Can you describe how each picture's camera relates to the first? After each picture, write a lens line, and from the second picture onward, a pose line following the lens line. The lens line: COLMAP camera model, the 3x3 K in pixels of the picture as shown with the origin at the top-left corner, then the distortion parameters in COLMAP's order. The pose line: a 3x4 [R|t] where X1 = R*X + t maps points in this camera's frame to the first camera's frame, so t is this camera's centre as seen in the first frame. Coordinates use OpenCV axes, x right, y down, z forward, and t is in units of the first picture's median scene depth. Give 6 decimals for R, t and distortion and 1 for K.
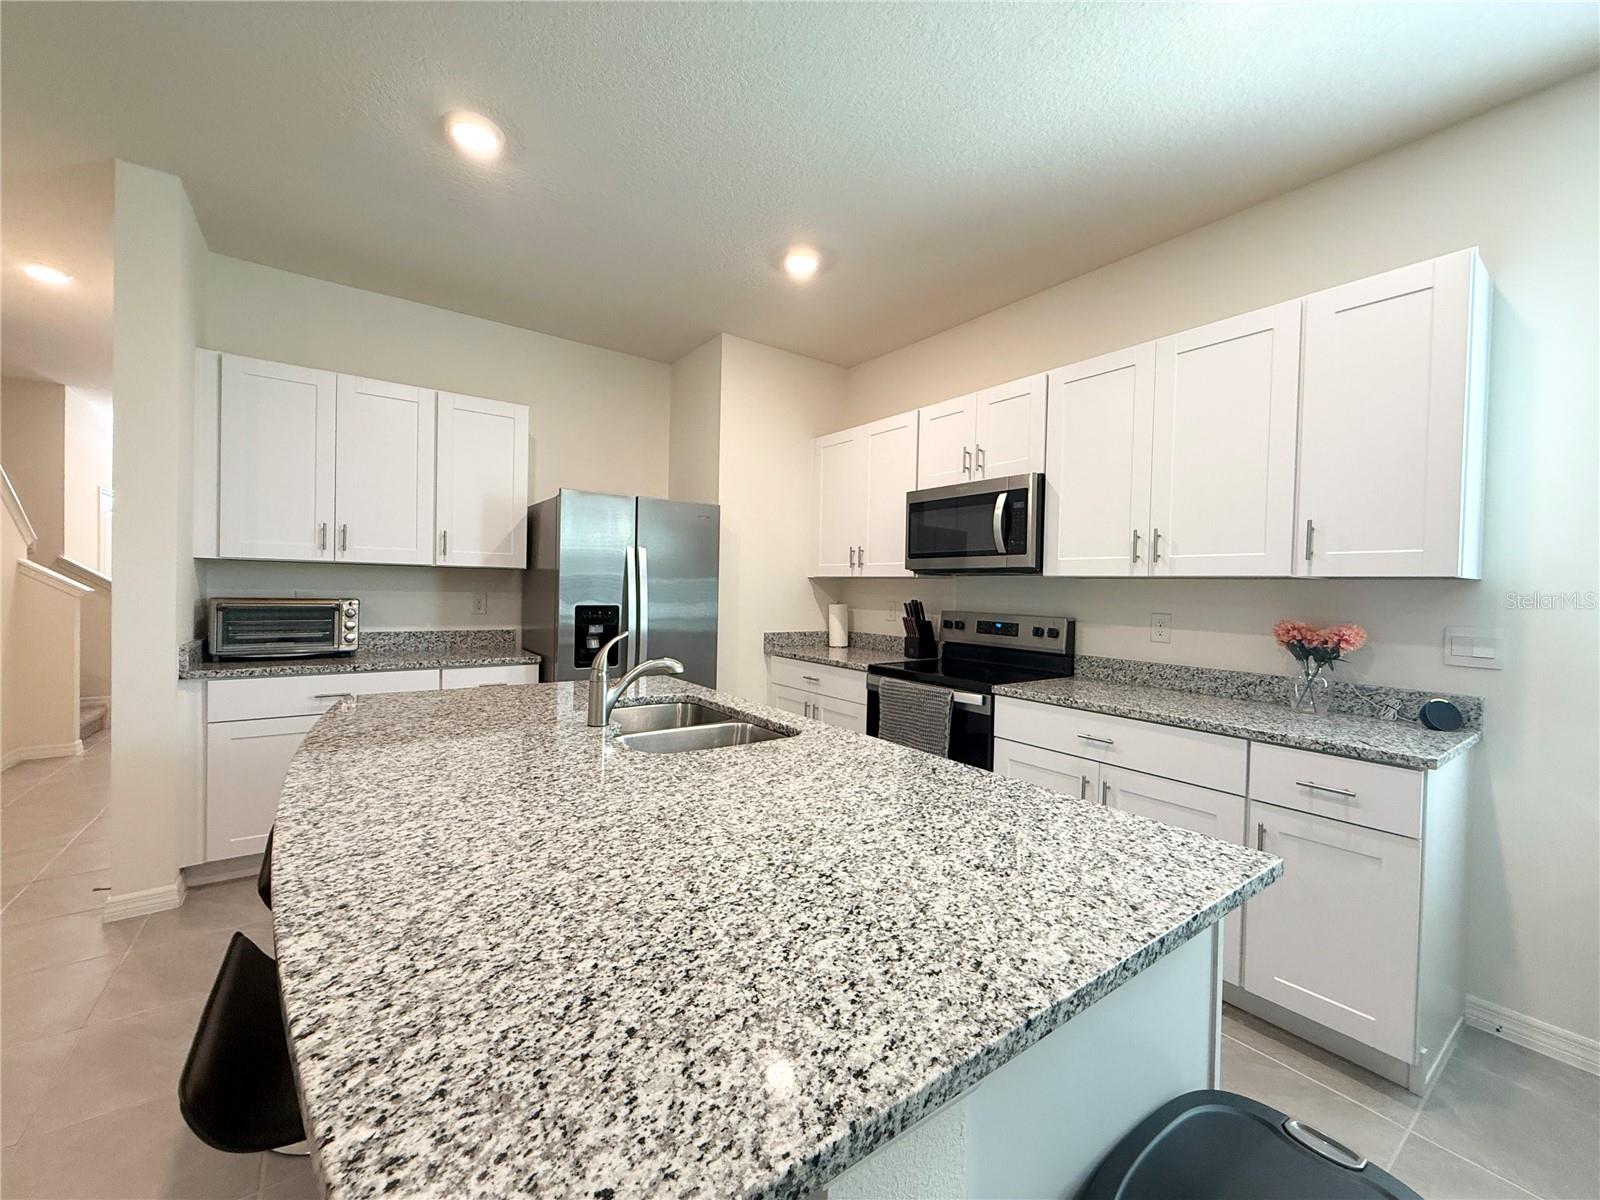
lens RADIAL K [[636.6, 0, 792.9], [0, 636.6, 596.2], [0, 0, 1]] dist [-0.001686, 0.000798]
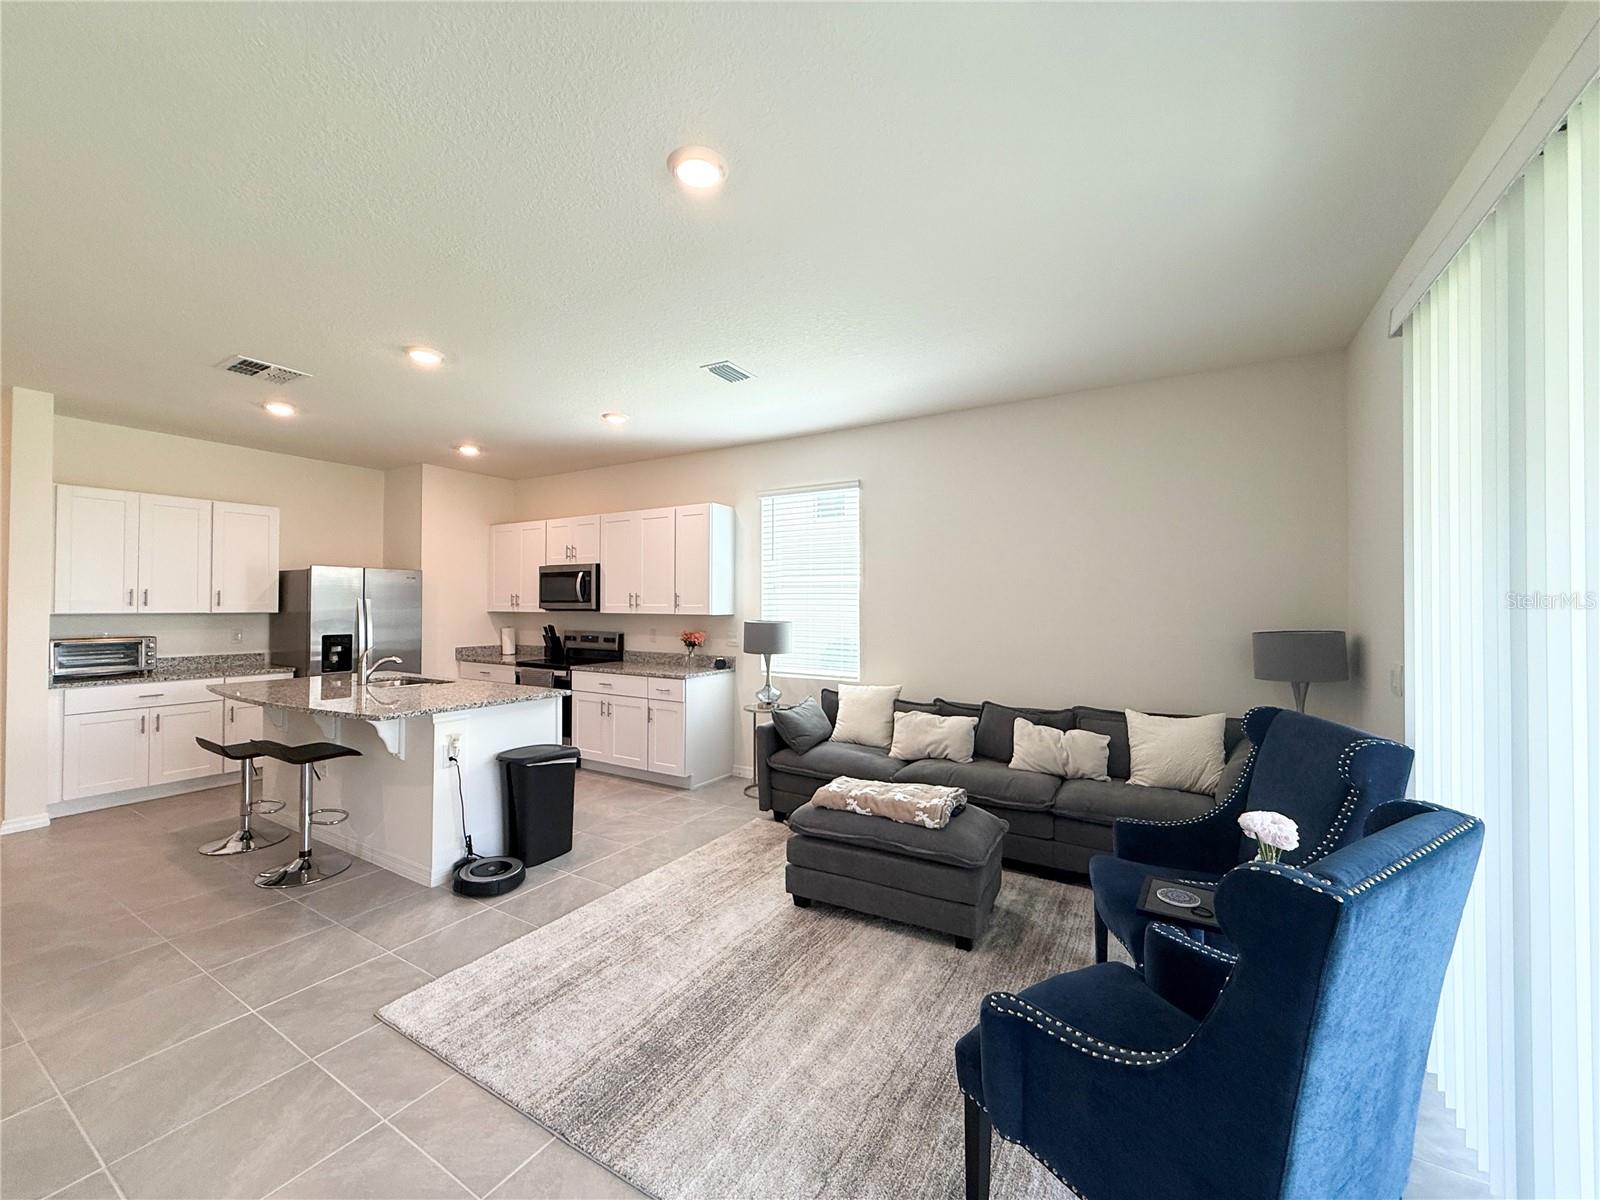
lens RADIAL K [[636.6, 0, 795.3], [0, 636.6, 598.7], [0, 0, 1]] dist [-0.001686, 0.000798]
pose [[0.919683, -0.014963, 0.392378, 0.152396], [0.021889, 0.999673, -0.013184, -0.033964], [-0.392052, 0.020714, 0.919710, -1.079795]]
